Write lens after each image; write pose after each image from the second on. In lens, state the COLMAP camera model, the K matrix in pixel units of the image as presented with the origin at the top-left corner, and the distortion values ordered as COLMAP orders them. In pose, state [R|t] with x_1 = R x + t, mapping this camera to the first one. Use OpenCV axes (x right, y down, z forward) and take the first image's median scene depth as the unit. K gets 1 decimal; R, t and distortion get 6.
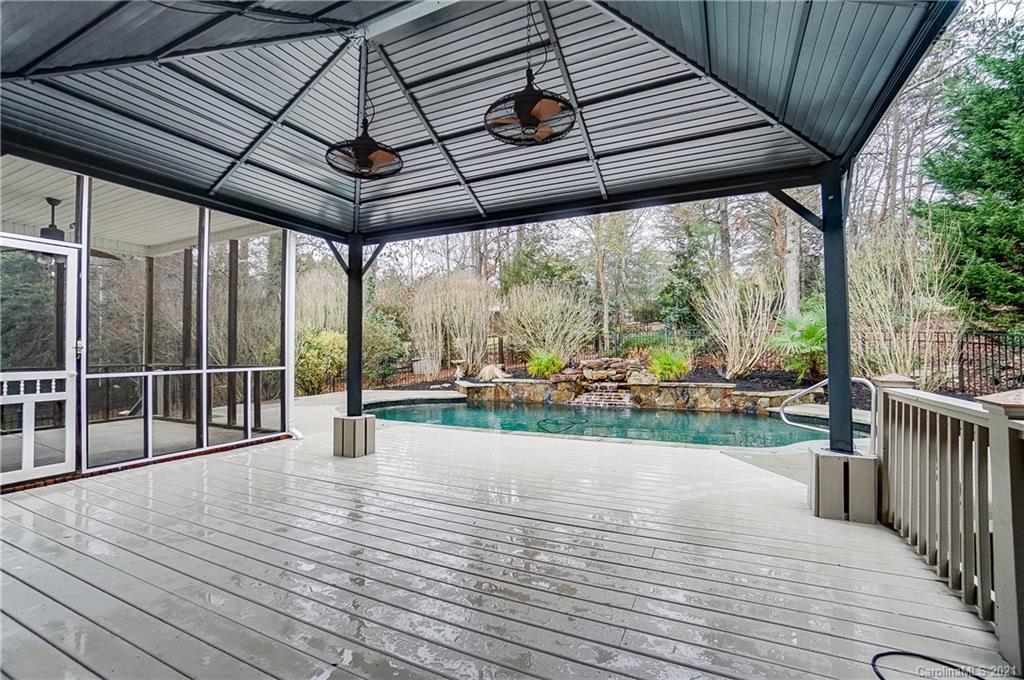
lens RADIAL K [[449.2, 0, 496.4], [0, 449.2, 340.0], [0, 0, 1]] dist [-0.063423, 0.020560]
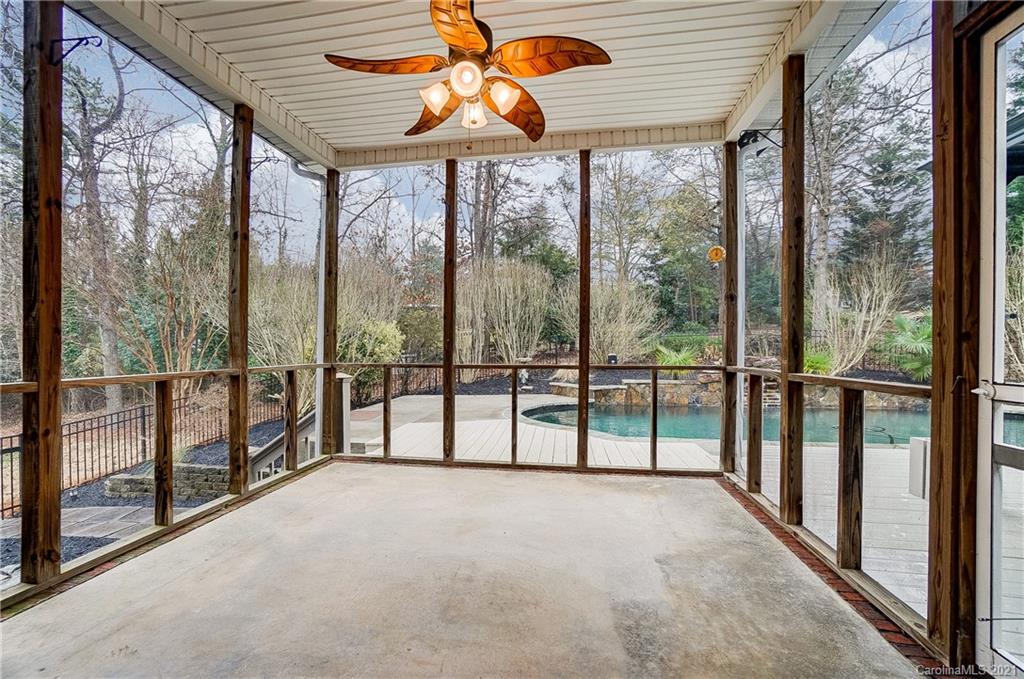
lens RADIAL K [[447.4, 0, 497.2], [0, 447.4, 340.2], [0, 0, 1]] dist [-0.061625, 0.022296]
pose [[0.952477, 0.016881, 0.304141, -0.539166], [-0.017972, 0.999838, 0.000788, 0.015732], [-0.304079, -0.006216, 0.952627, 0.280245]]
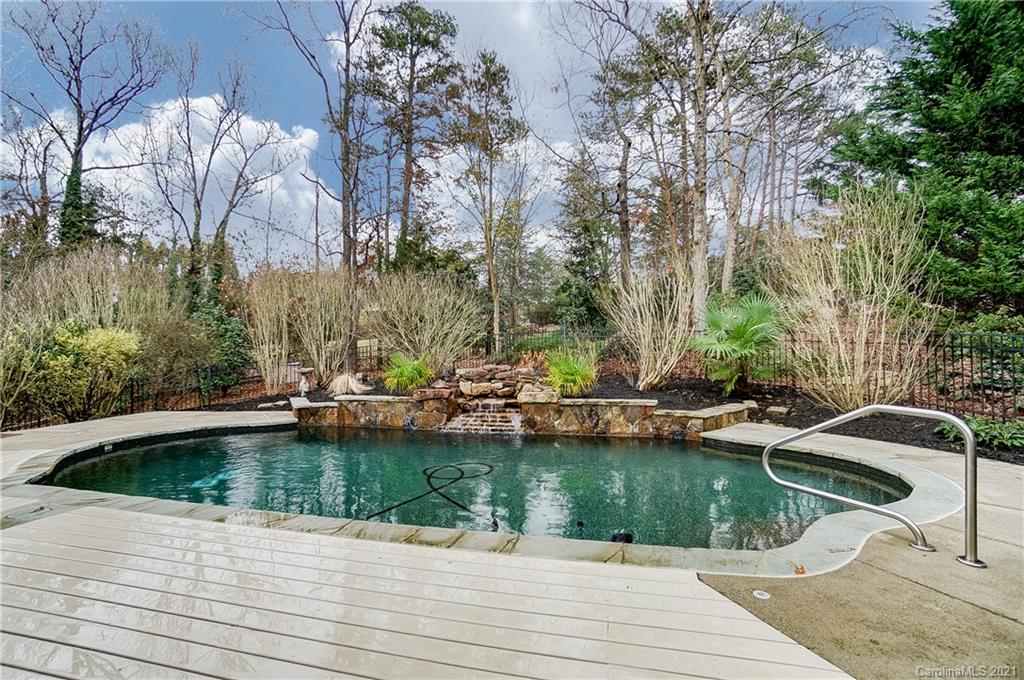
lens RADIAL K [[447.4, 0, 497.2], [0, 447.4, 340.7], [0, 0, 1]] dist [-0.061625, 0.022296]
pose [[0.974426, 0.001970, 0.224702, 0.090267], [-0.000819, 0.999986, -0.005216, 0.002817], [-0.224709, 0.004899, 0.974414, 0.274964]]
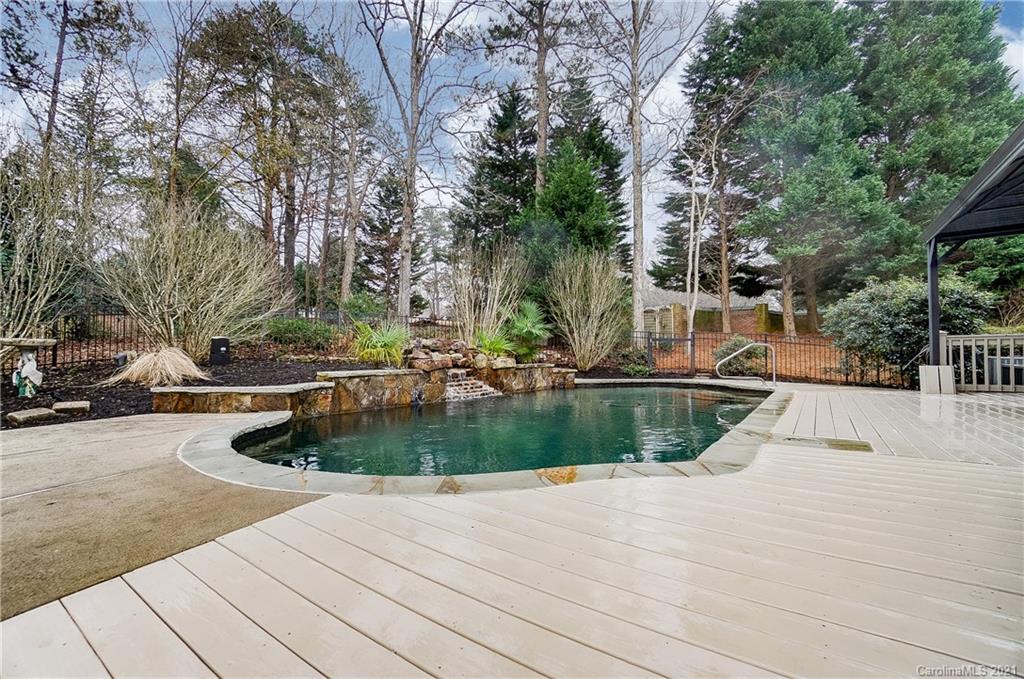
lens RADIAL K [[449.2, 0, 496.4], [0, 449.2, 339.5], [0, 0, 1]] dist [-0.063423, 0.020560]
pose [[0.155397, 0.038718, 0.987093, -0.502426], [-0.022384, 0.999113, -0.035665, 0.069434], [-0.987599, -0.016553, 0.156126, 0.797986]]
